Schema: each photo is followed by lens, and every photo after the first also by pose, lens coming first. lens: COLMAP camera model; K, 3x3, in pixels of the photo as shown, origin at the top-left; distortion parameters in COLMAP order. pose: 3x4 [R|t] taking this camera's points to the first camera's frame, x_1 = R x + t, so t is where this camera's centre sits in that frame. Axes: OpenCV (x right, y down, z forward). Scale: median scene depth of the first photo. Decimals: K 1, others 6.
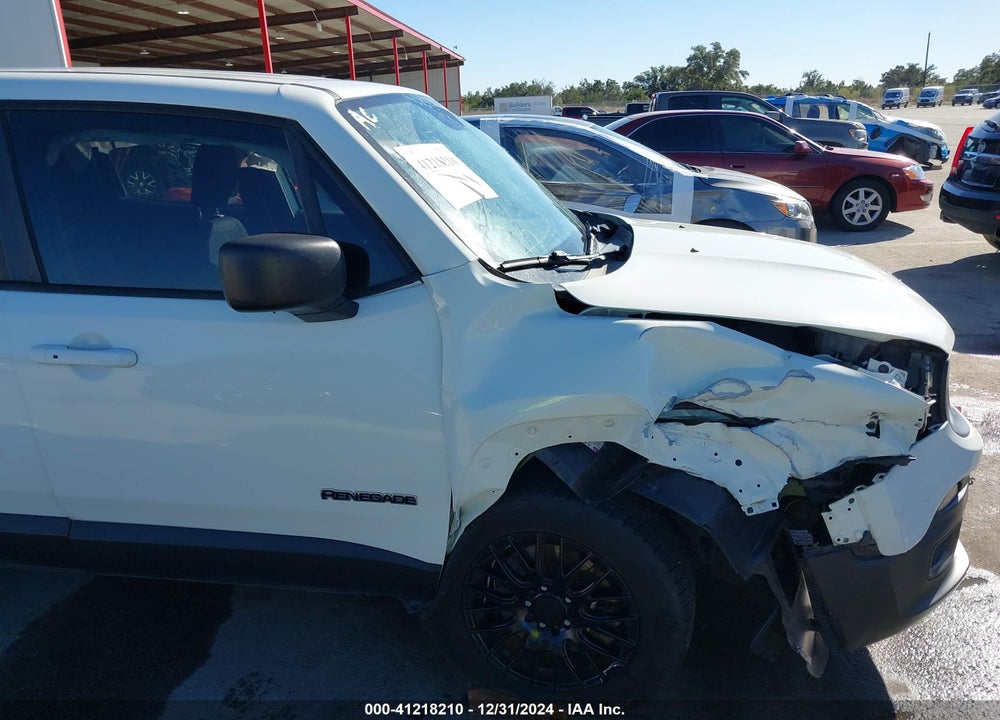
lens RADIAL K [[803.9, 0, 500.0], [0, 803.9, 360.0], [0, 0, 1]] dist [0.004054, -0.008513]
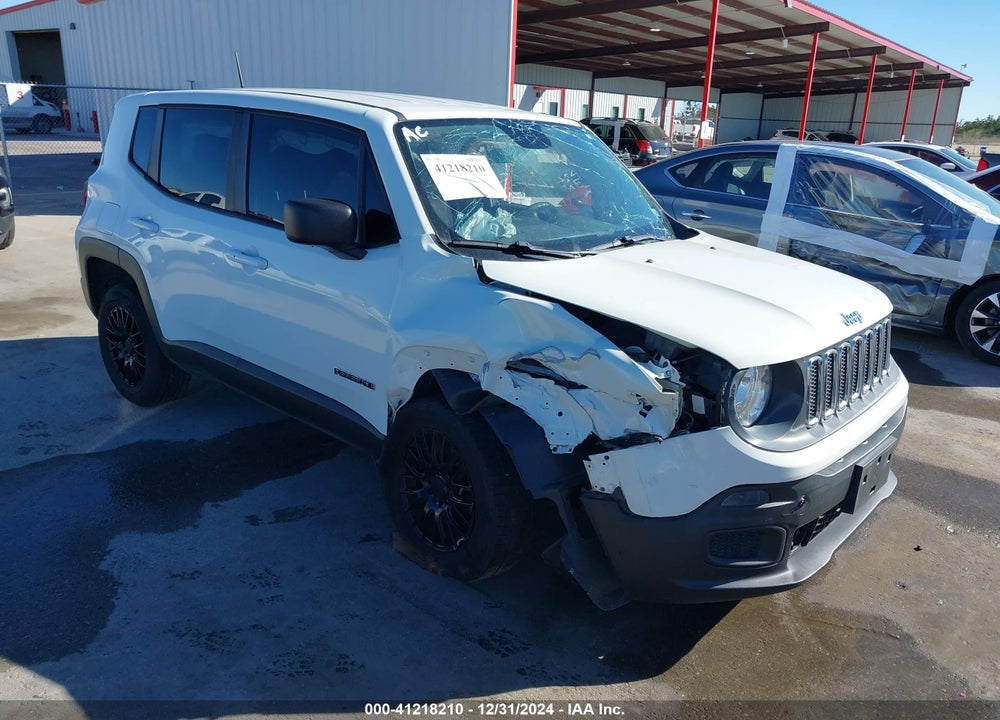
lens RADIAL K [[803.9, 0, 500.0], [0, 803.9, 360.0], [0, 0, 1]] dist [0.004054, -0.008513]
pose [[0.830927, 0.214976, -0.513172, 0.854055], [-0.220769, 0.974015, 0.050563, -0.002294], [0.510706, 0.071278, 0.856795, -0.173076]]
